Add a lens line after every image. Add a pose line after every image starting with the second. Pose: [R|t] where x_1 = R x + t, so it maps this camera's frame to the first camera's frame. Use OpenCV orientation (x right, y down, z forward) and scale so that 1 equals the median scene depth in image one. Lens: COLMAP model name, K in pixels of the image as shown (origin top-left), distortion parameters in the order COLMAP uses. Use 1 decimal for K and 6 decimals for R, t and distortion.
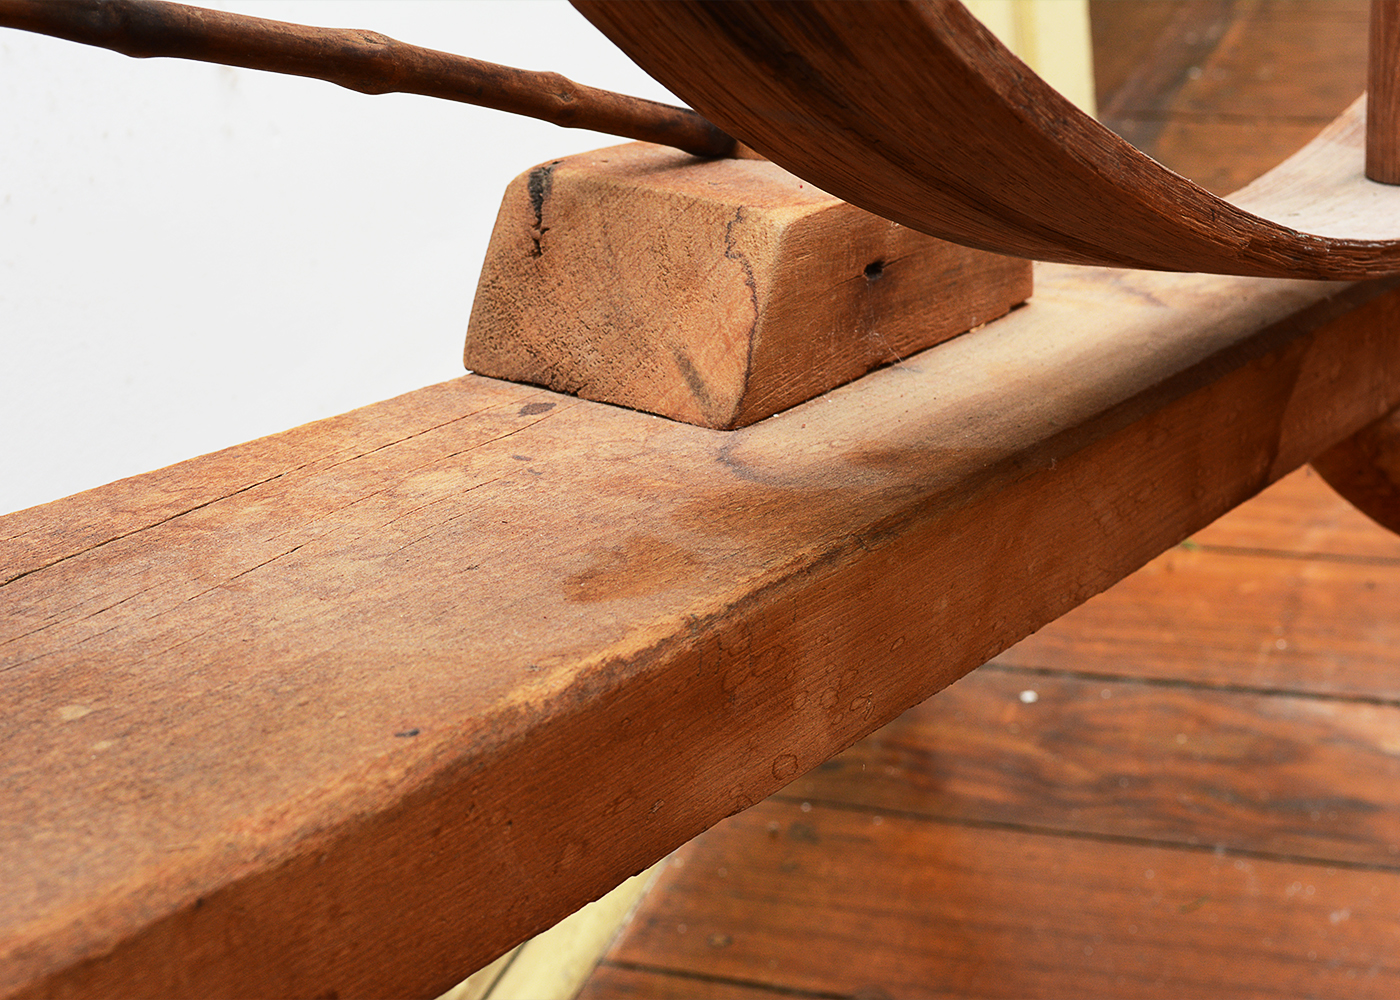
lens RADIAL K [[2575.5, 0, 707.1], [0, 2575.5, 499.5], [0, 0, 1]] dist [0.006068, 0.000000]
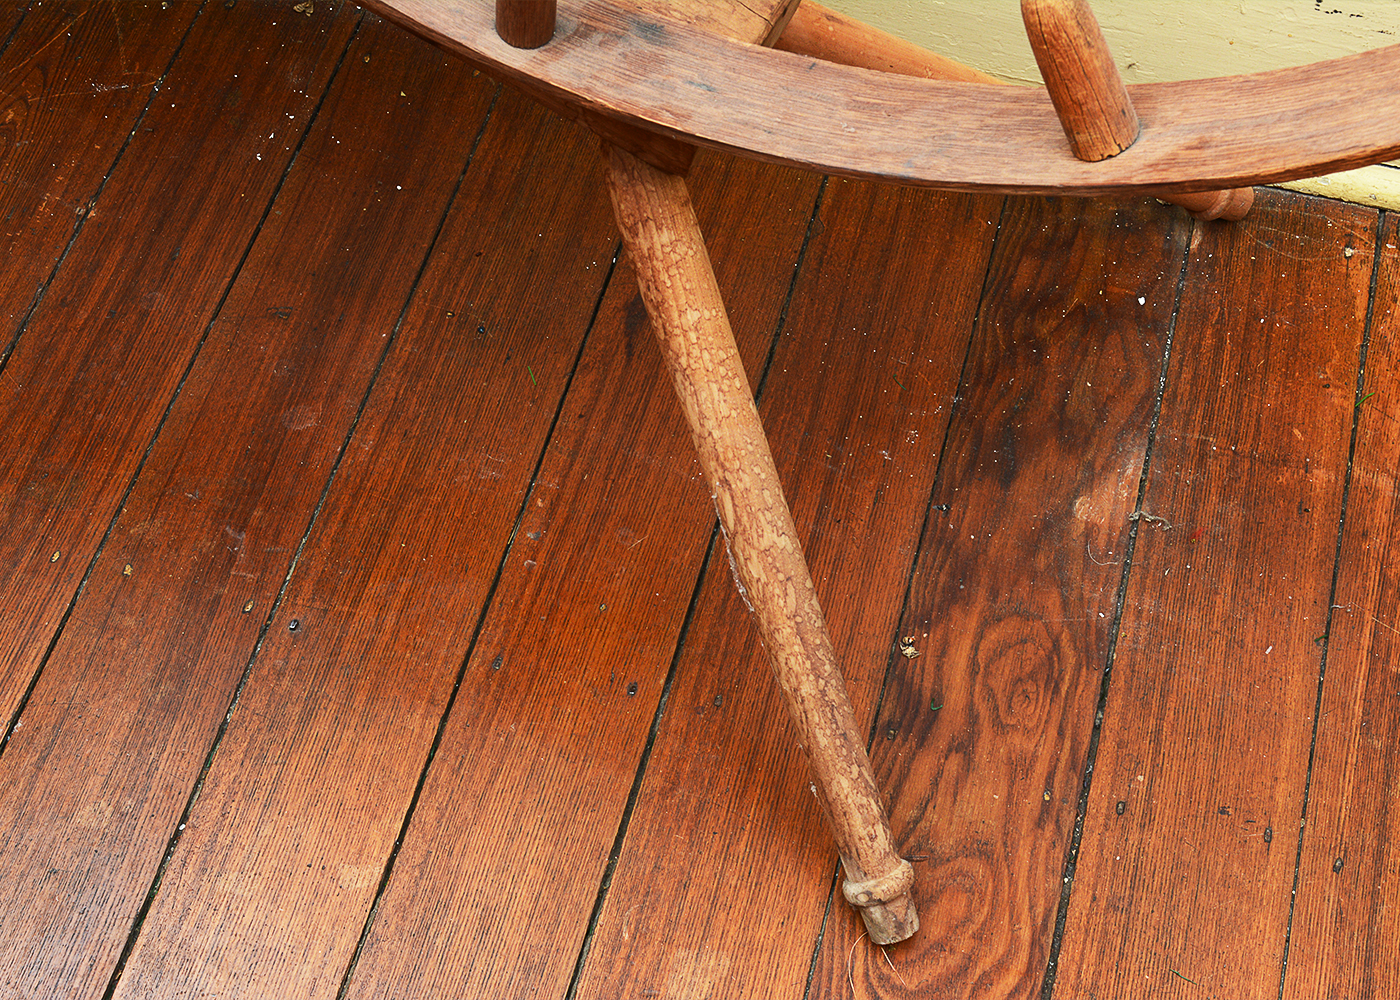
lens RADIAL K [[2094.1, 0, 707.3], [0, 2094.1, 507.8], [0, 0, 1]] dist [-0.023825, 0.000000]
pose [[0.110908, 0.908535, -0.402819, 1.445850], [-0.464976, 0.405658, 0.786918, -1.464917], [0.878349, 0.100025, 0.467438, 0.545996]]
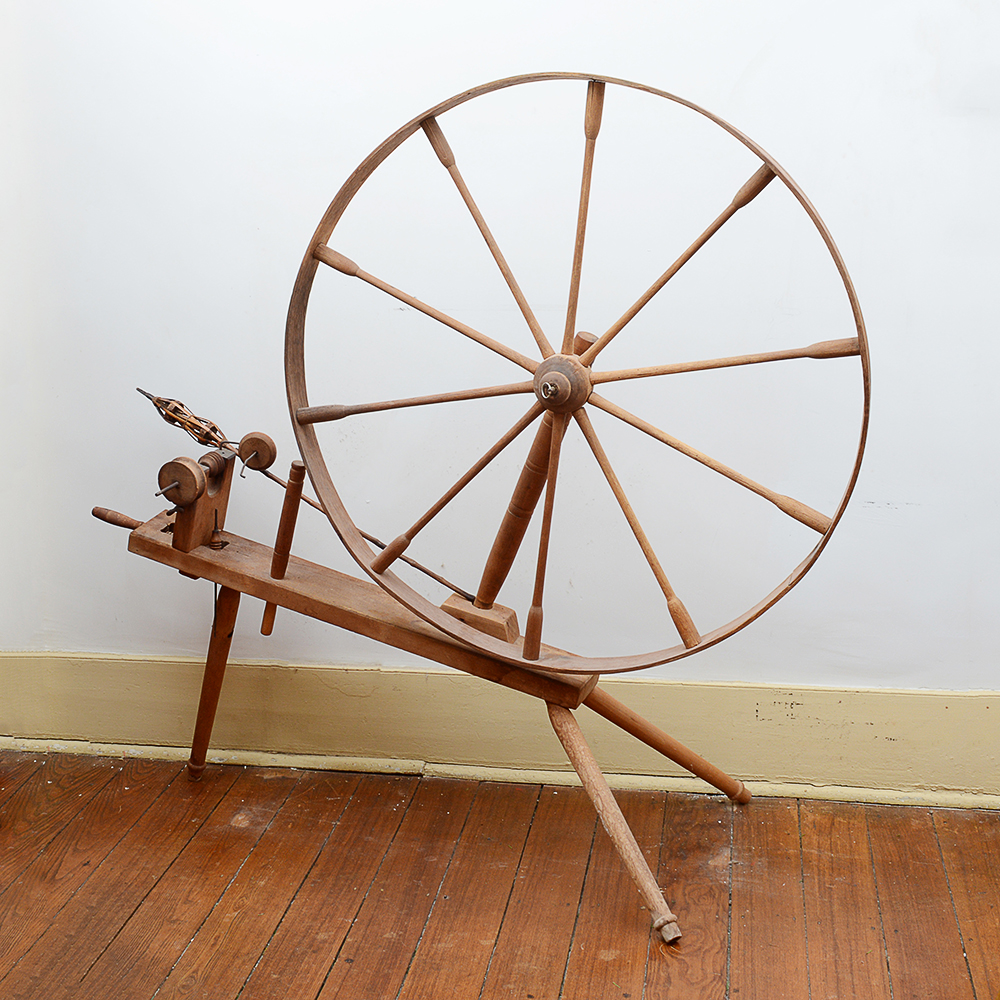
lens RADIAL K [[1688.3, 0, 465.7], [0, 1688.3, 495.3], [0, 0, 1]] dist [-0.028102, 0.000000]
pose [[0.209941, 0.361989, -0.908234, 4.854031], [-0.463412, 0.854805, 0.233575, -1.707993], [0.860915, 0.371849, 0.347209, -0.971687]]
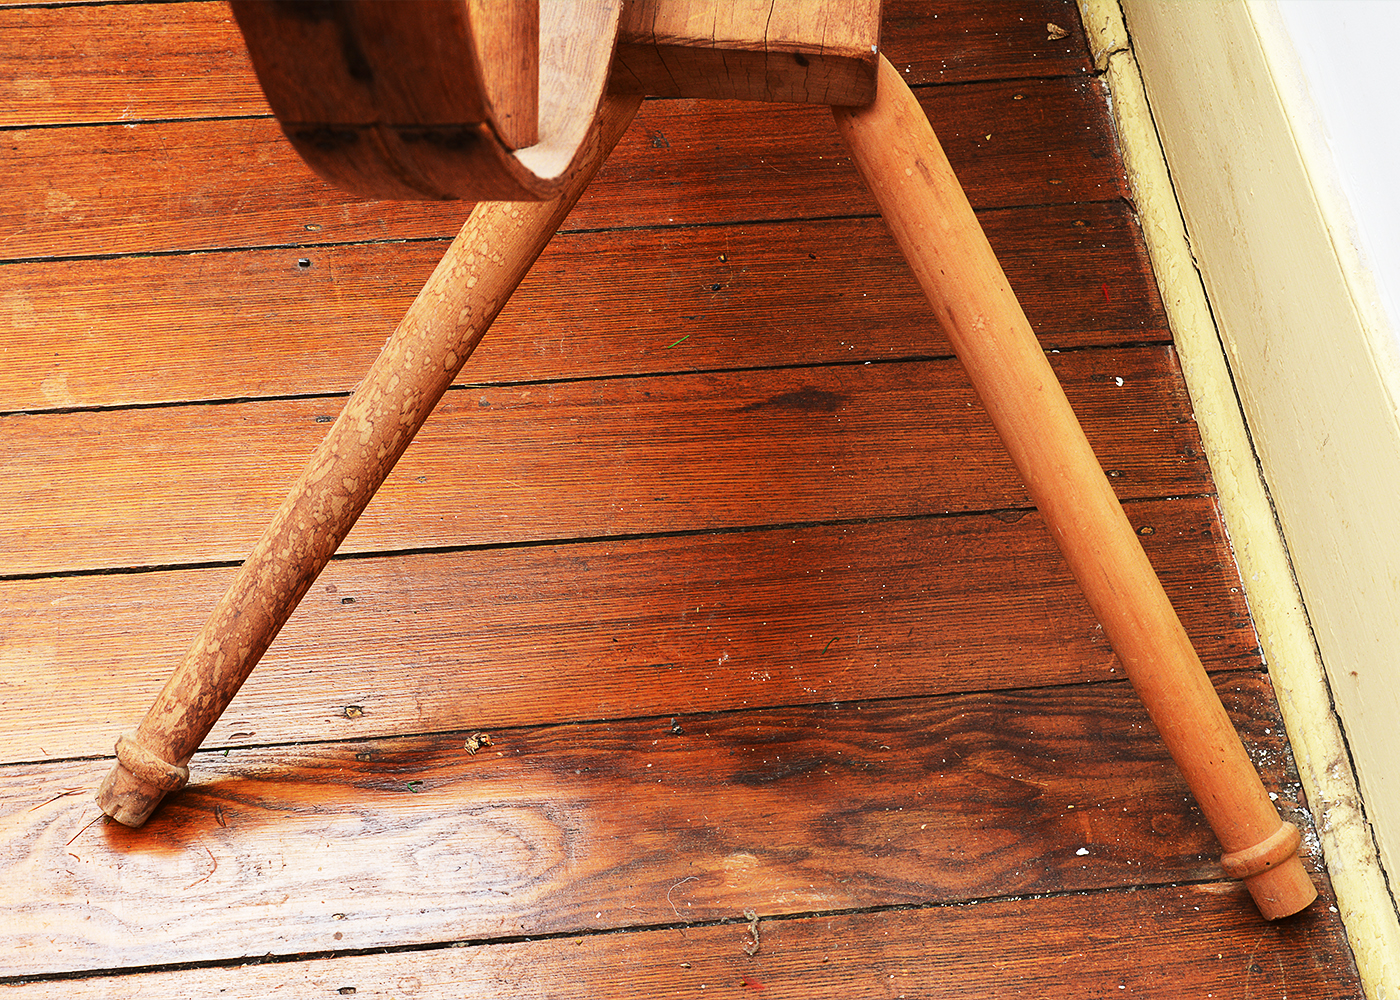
lens RADIAL K [[2809.4, 0, 705.0], [0, 2809.4, 502.2], [0, 0, 1]] dist [0.011286, 0.000000]
pose [[-0.880924, 0.421320, -0.215551, 0.975807], [-0.118502, 0.244581, 0.962360, -2.291718], [0.458181, 0.873310, -0.165530, 2.138598]]
